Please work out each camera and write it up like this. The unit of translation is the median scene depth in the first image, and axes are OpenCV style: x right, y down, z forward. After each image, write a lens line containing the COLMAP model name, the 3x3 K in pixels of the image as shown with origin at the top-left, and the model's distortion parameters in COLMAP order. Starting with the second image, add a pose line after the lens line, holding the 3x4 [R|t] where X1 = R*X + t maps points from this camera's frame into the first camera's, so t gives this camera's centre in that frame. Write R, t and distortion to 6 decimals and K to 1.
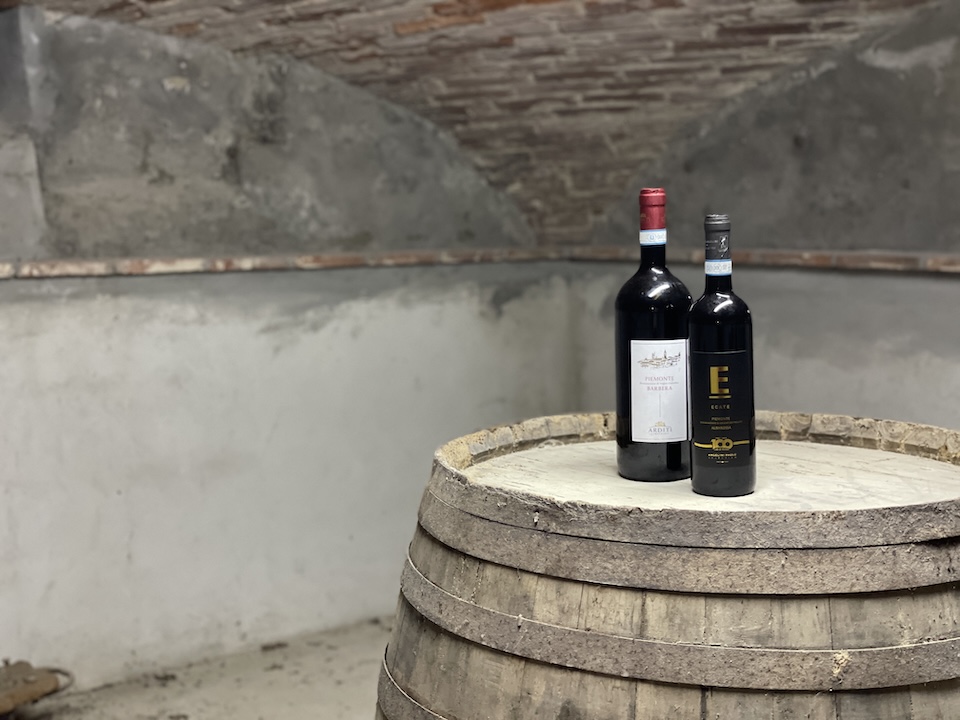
lens RADIAL K [[1433.2, 0, 480.9], [0, 1433.2, 362.4], [0, 0, 1]] dist [0.157368, 0.000000]
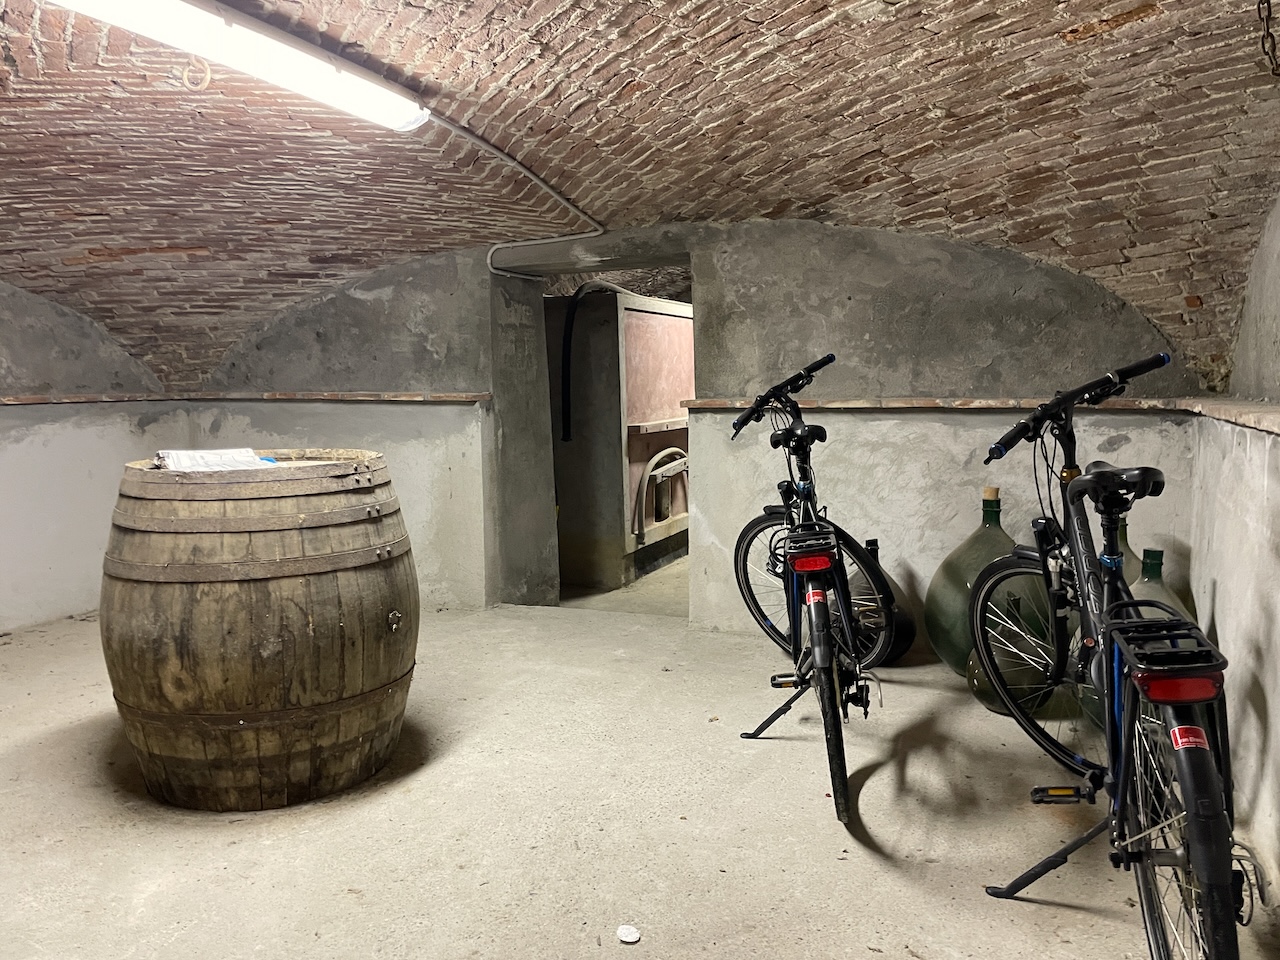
lens RADIAL K [[950.1, 0, 649.6], [0, 950.1, 486.6], [0, 0, 1]] dist [0.030039, -0.035253]
pose [[0.872746, -0.054776, 0.485092, -0.017162], [0.053298, 0.998436, 0.016852, 0.046290], [-0.485257, 0.011147, 0.874301, -0.287536]]
